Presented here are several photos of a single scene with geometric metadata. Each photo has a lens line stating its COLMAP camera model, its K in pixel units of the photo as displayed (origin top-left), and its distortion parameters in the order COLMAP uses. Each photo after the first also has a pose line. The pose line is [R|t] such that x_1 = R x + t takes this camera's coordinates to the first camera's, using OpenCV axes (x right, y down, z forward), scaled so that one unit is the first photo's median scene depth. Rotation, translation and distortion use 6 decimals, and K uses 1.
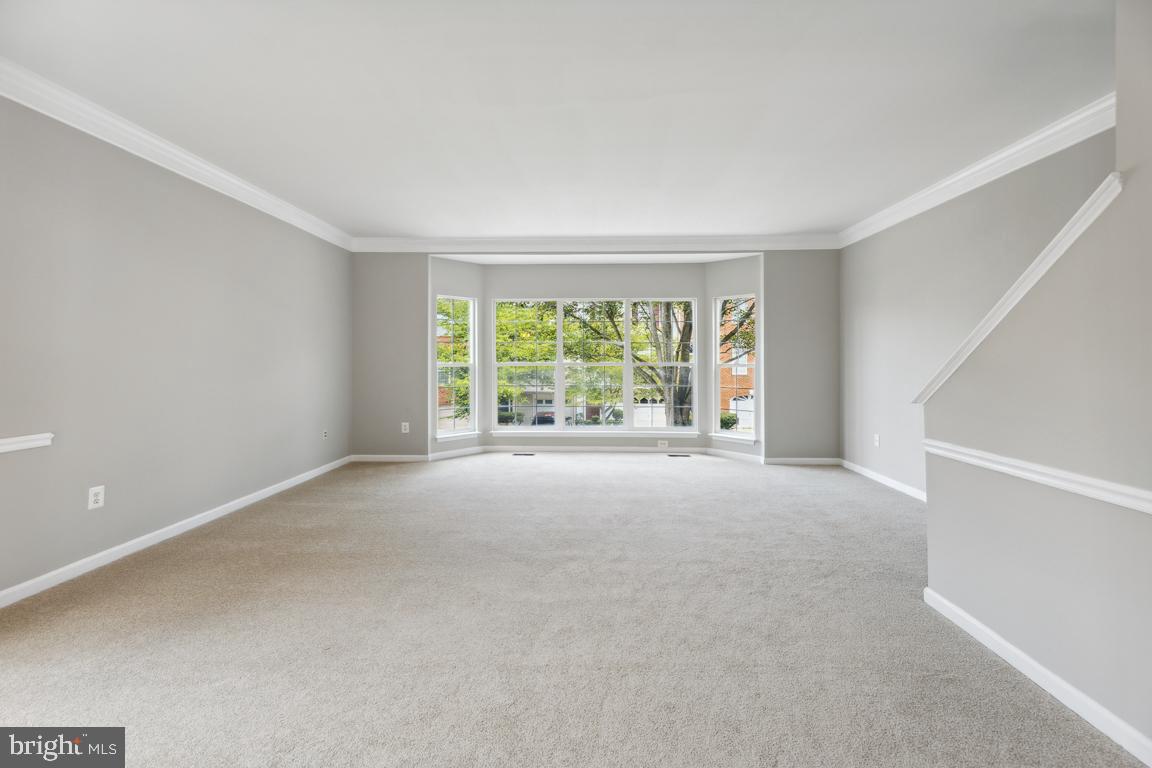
lens RADIAL K [[474.3, 0, 592.9], [0, 474.3, 352.0], [0, 0, 1]] dist [-0.005010, 0.000469]
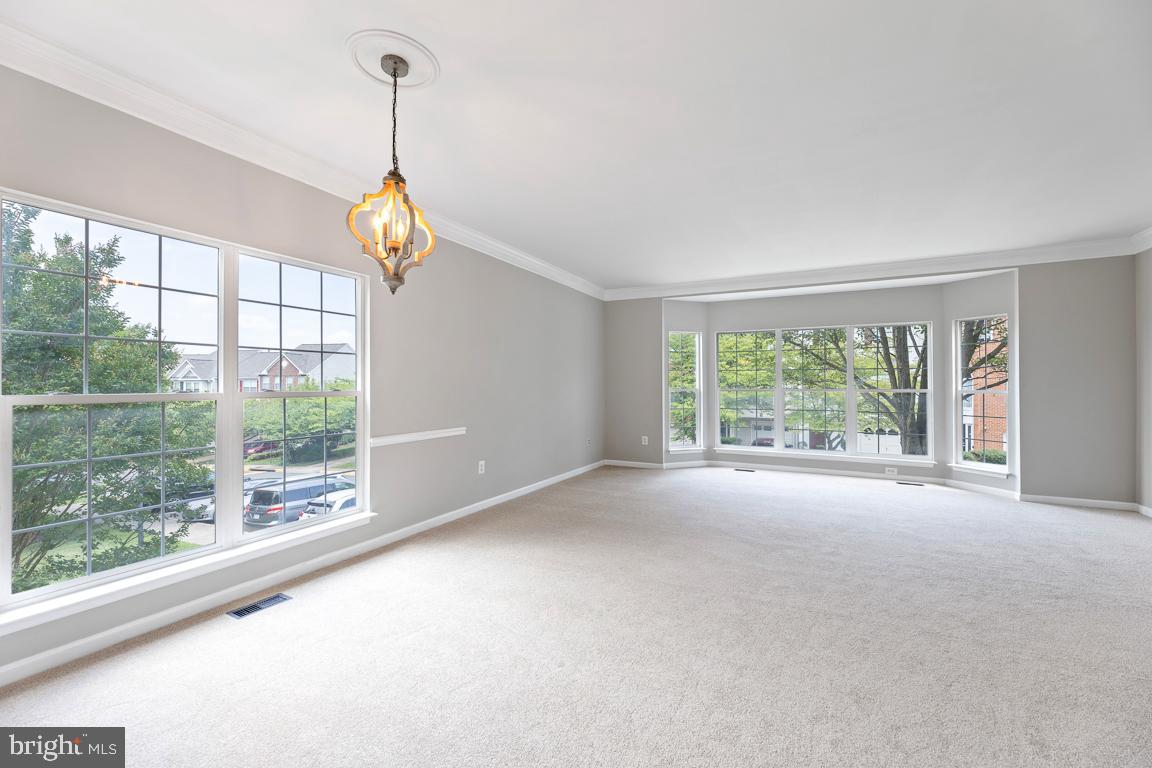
lens RADIAL K [[474.3, 0, 590.0], [0, 474.3, 379.1], [0, 0, 1]] dist [-0.005010, 0.000469]
pose [[0.900202, -0.004444, -0.435449, 0.014295], [0.005694, 0.999983, 0.001565, -0.002980], [0.435434, -0.003889, 0.900212, -0.178299]]
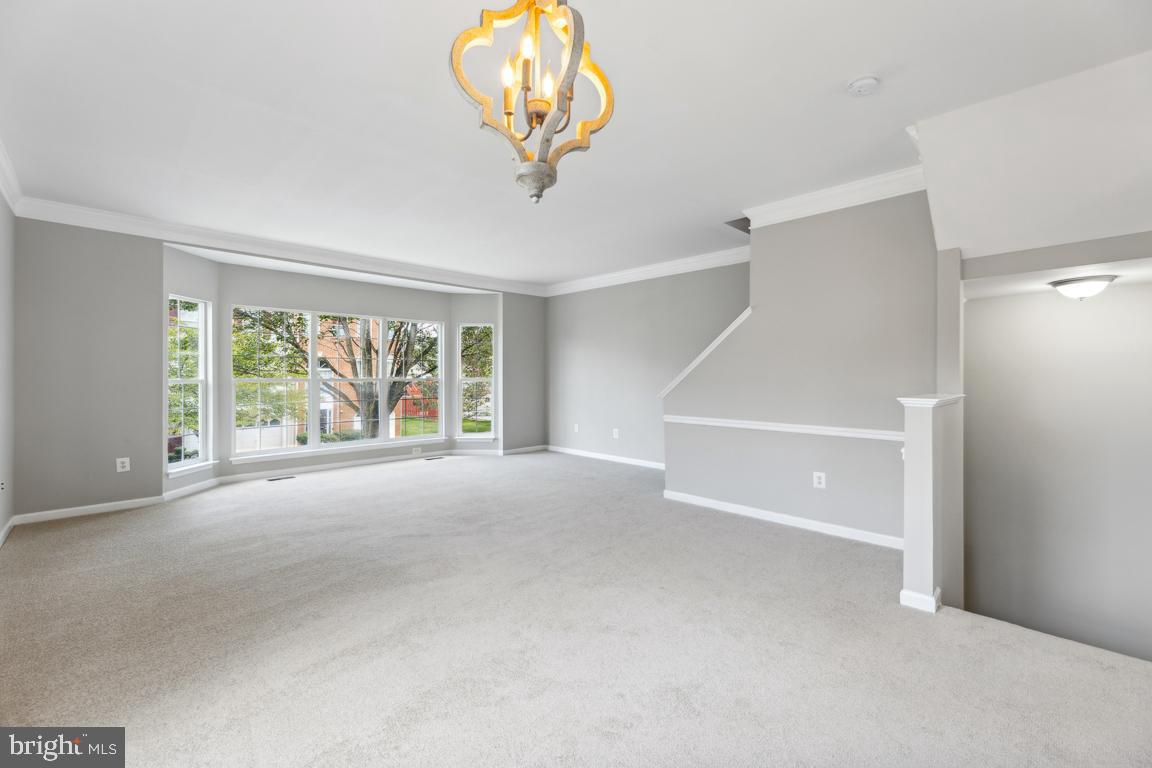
lens RADIAL K [[474.3, 0, 571.3], [0, 474.3, 372.7], [0, 0, 1]] dist [-0.005010, 0.000469]
pose [[0.695837, 0.004373, 0.718187, -0.452010], [-0.011152, 0.999927, 0.004716, 0.000860], [-0.718114, -0.011291, 0.695834, -0.042329]]
